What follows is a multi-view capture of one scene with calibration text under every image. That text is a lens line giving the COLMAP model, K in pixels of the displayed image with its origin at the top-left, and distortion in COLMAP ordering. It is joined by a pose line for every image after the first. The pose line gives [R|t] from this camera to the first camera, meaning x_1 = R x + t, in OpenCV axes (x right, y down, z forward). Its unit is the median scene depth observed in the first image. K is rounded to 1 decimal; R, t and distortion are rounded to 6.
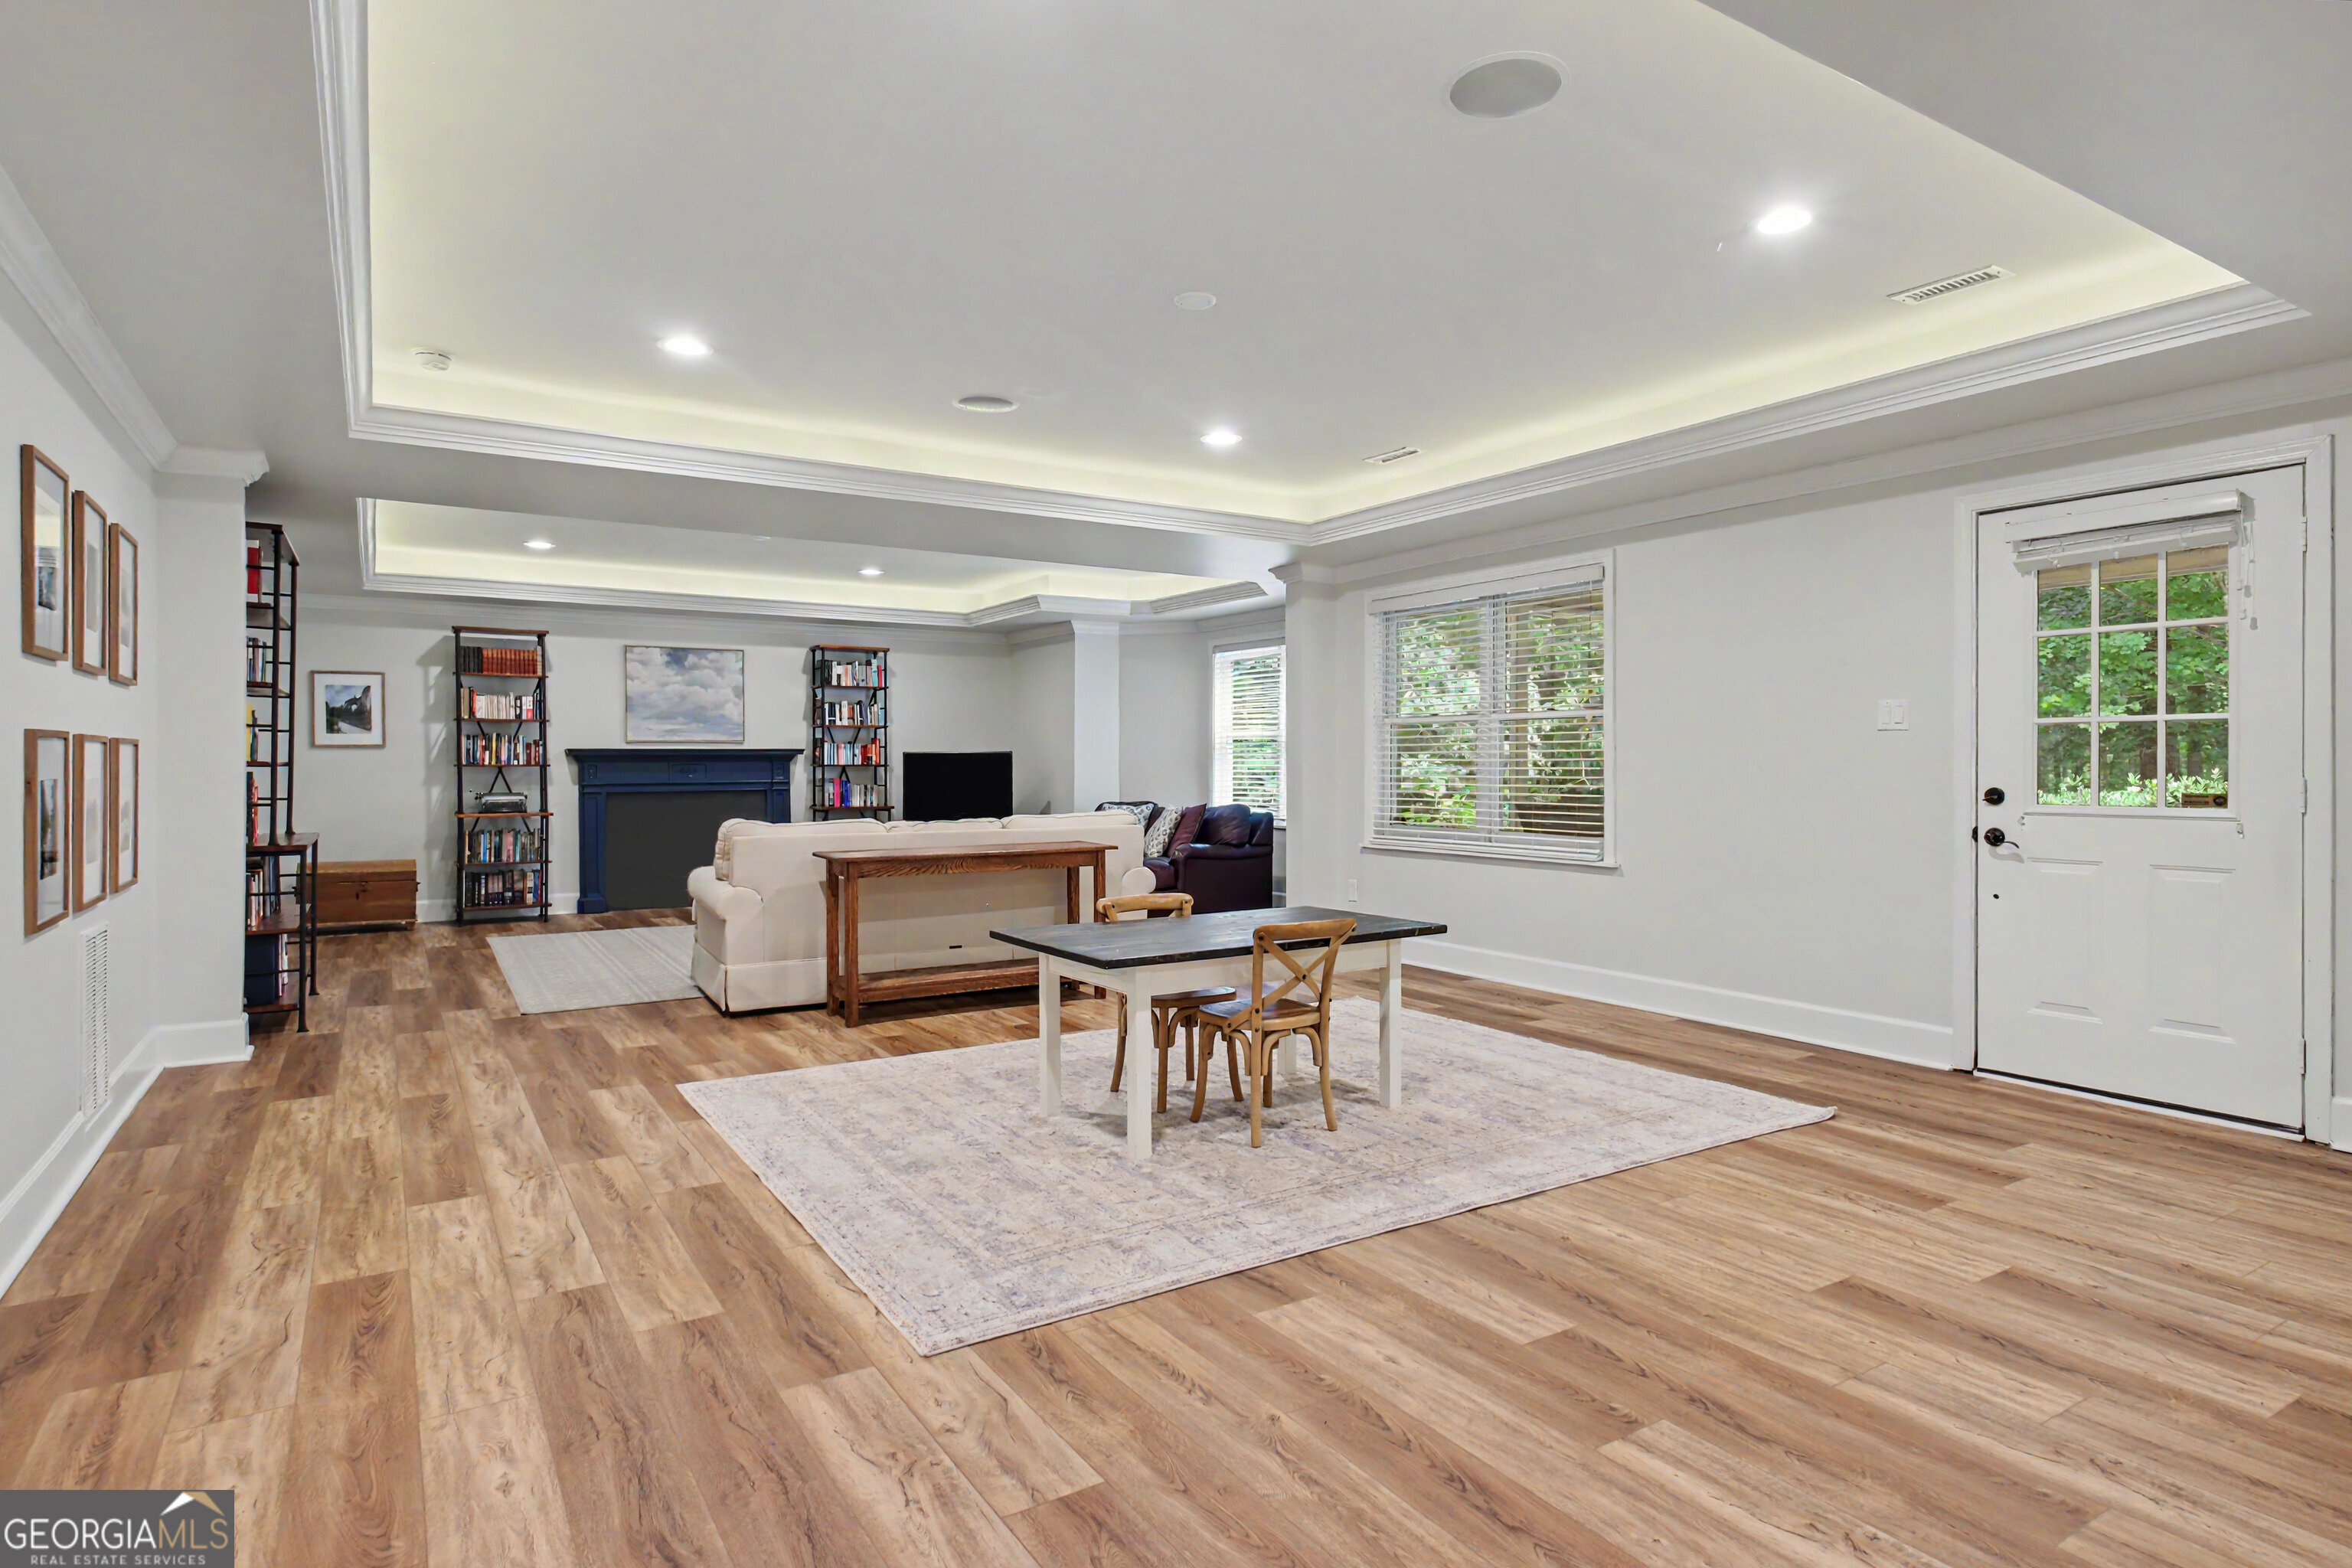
lens RADIAL K [[1246.3, 0, 1166.1], [0, 1246.3, 774.8], [0, 0, 1]] dist [0.010006, 0.001451]
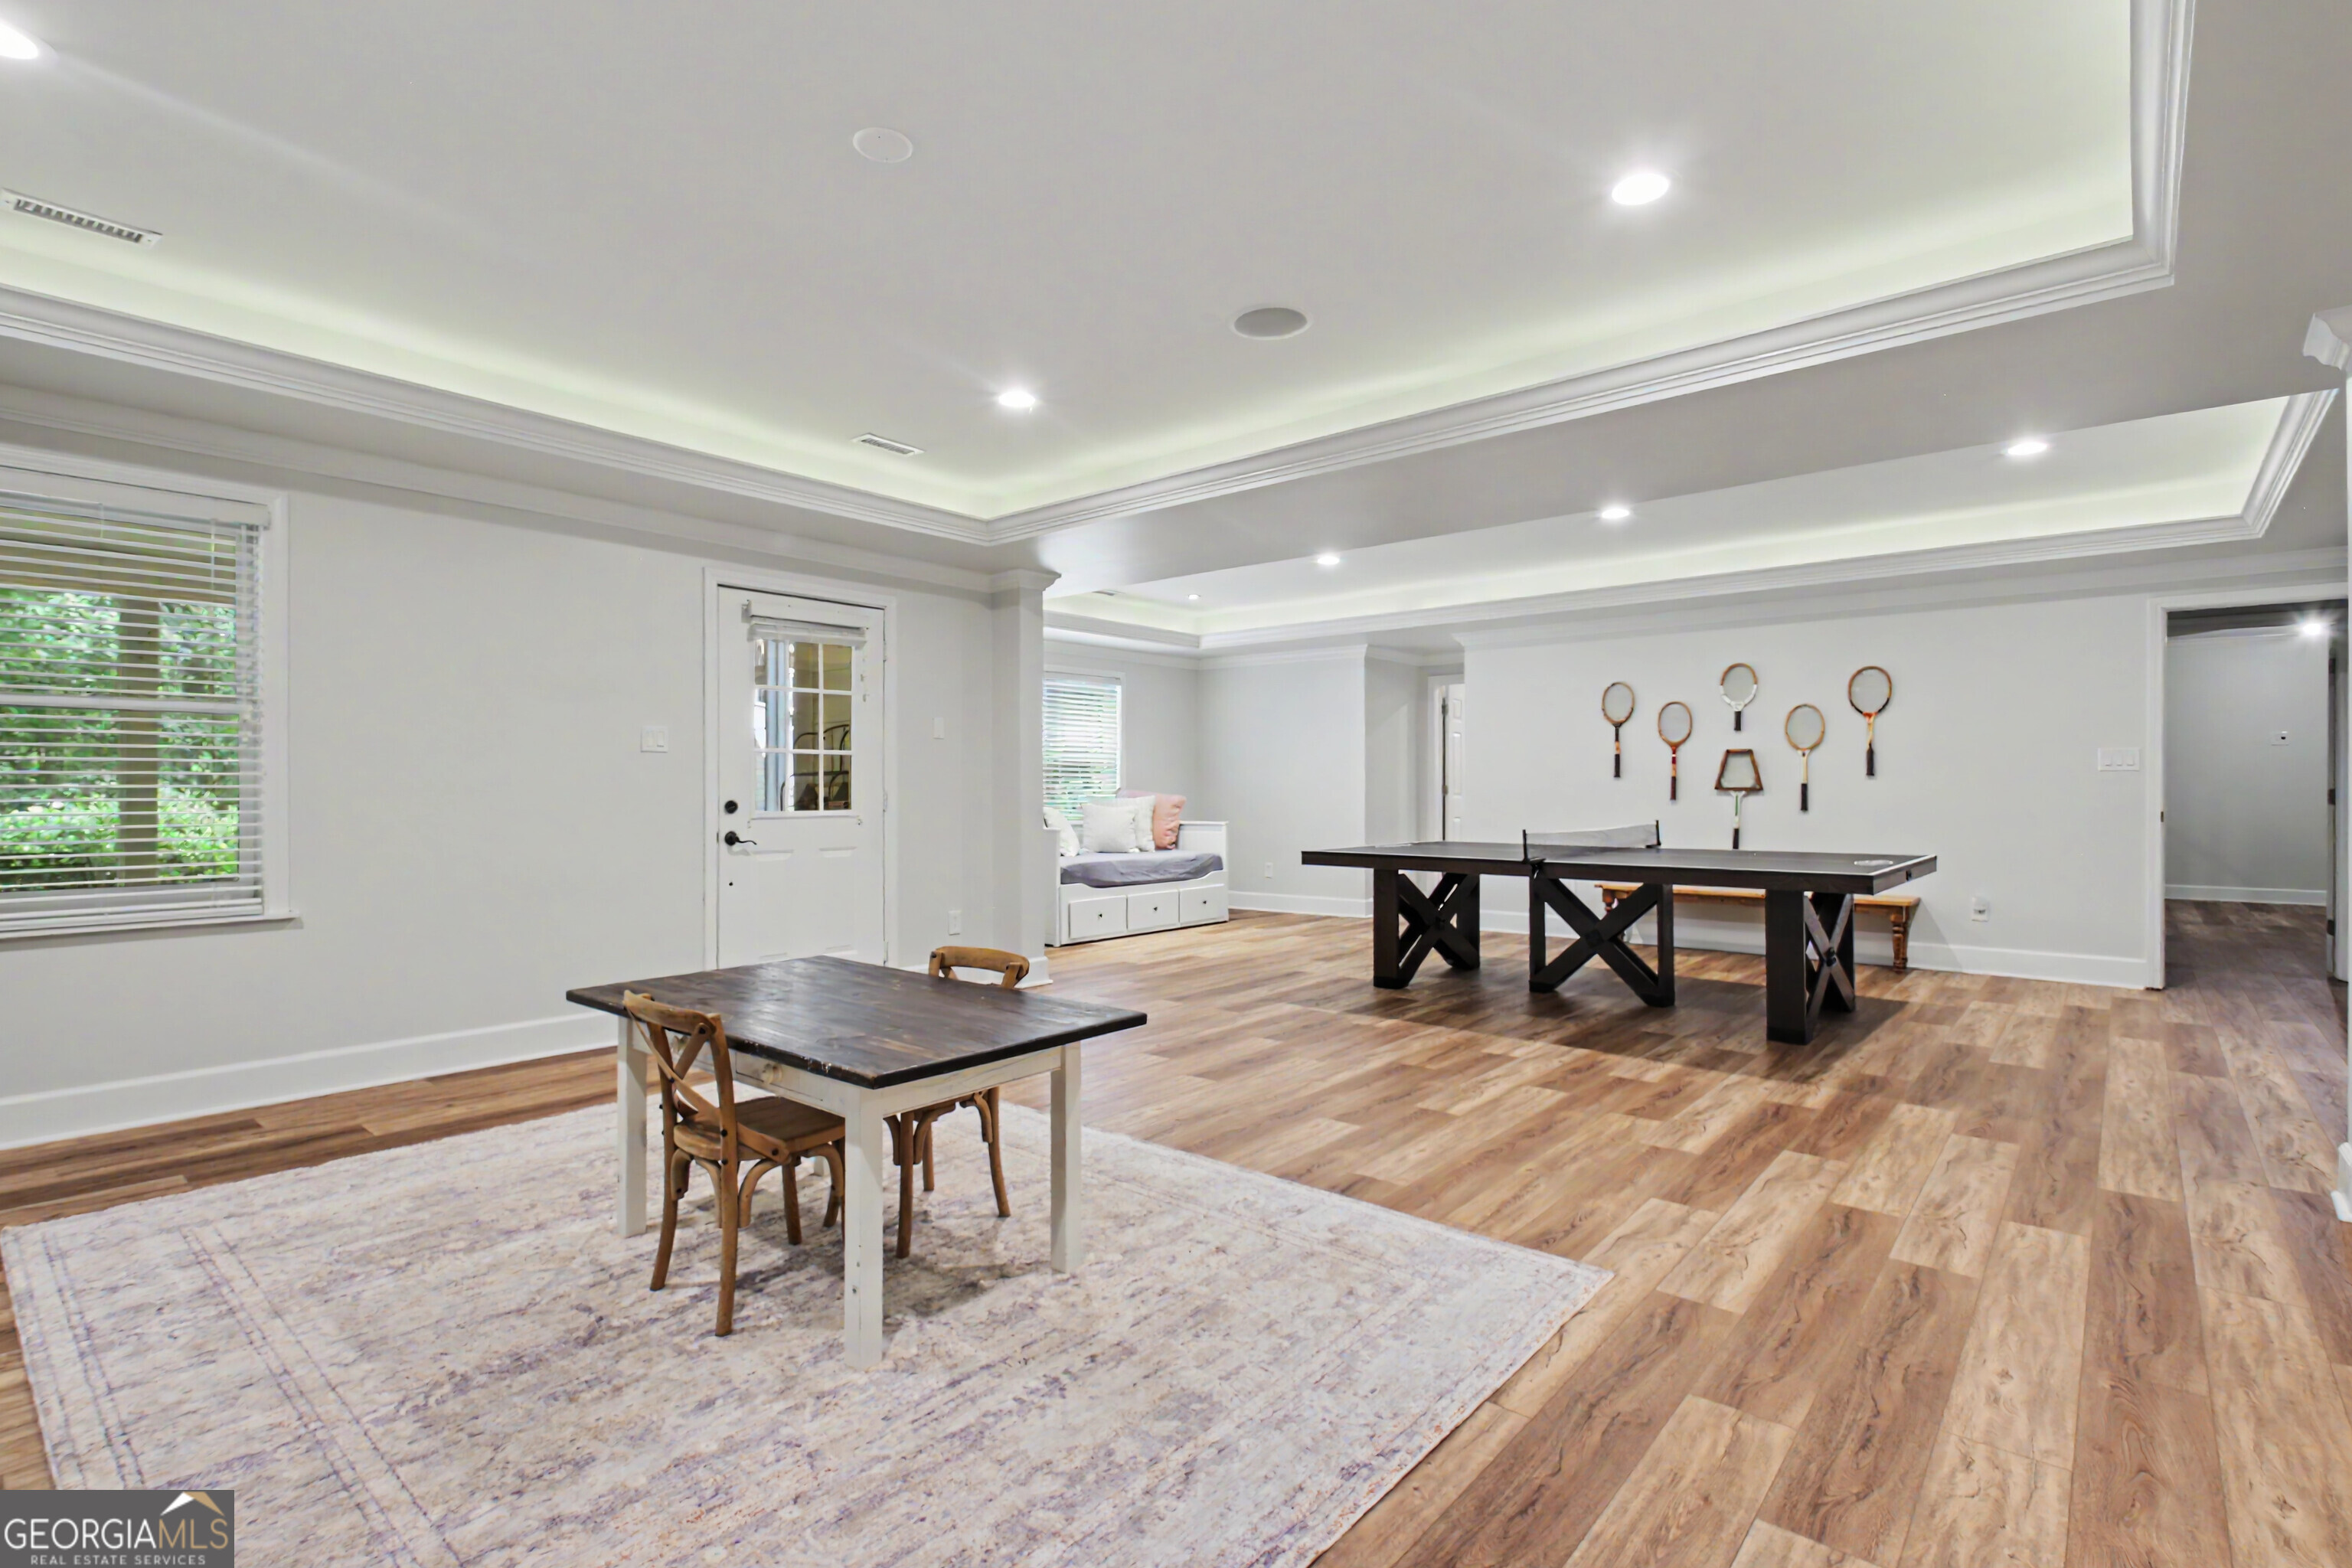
lens RADIAL K [[1118.8, 0, 1164.6], [0, 1118.8, 786.4], [0, 0, 1]] dist [0.003242, -0.002240]
pose [[-0.293309, 0.000288, 0.956018, -0.563285], [0.007611, 0.999969, 0.002034, -0.002722], [-0.955987, 0.007873, -0.293302, 0.889683]]
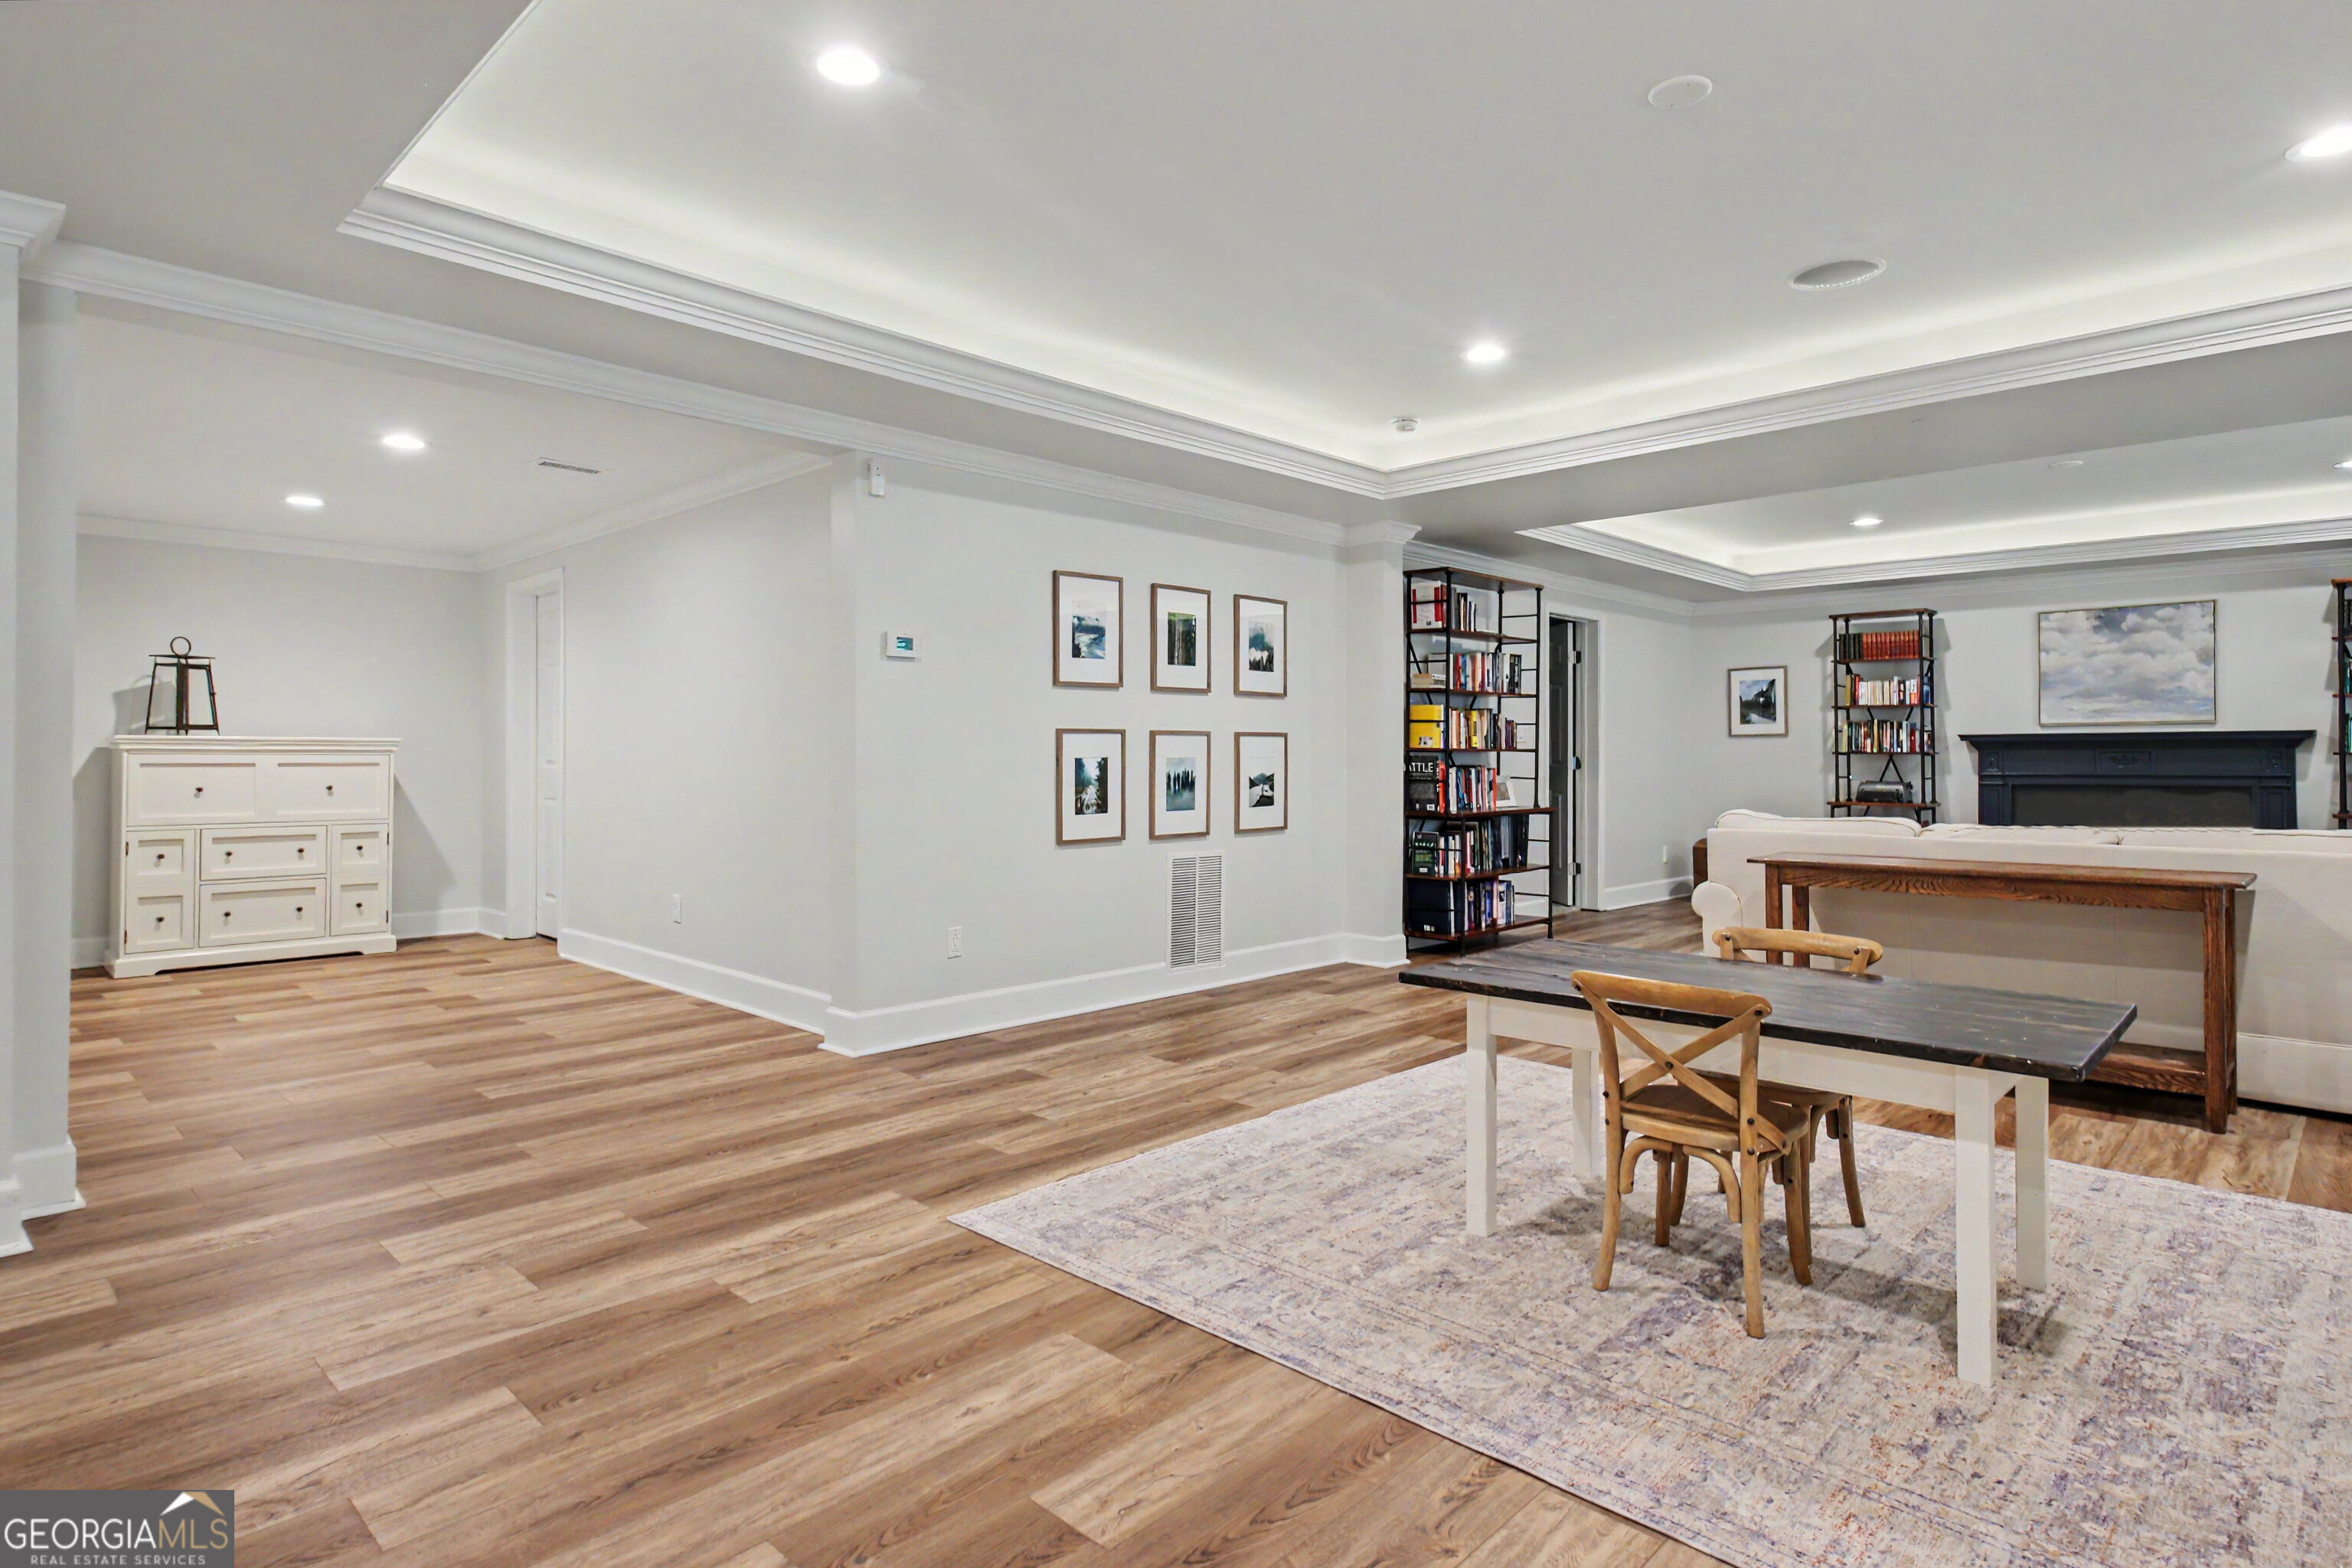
lens RADIAL K [[1246.3, 0, 1166.4], [0, 1246.3, 739.4], [0, 0, 1]] dist [0.010006, 0.001451]
pose [[0.238276, -0.011277, -0.971132, 0.554019], [-0.009610, 0.999856, -0.013969, 0.001505], [0.971150, 0.012661, 0.238134, 0.470568]]
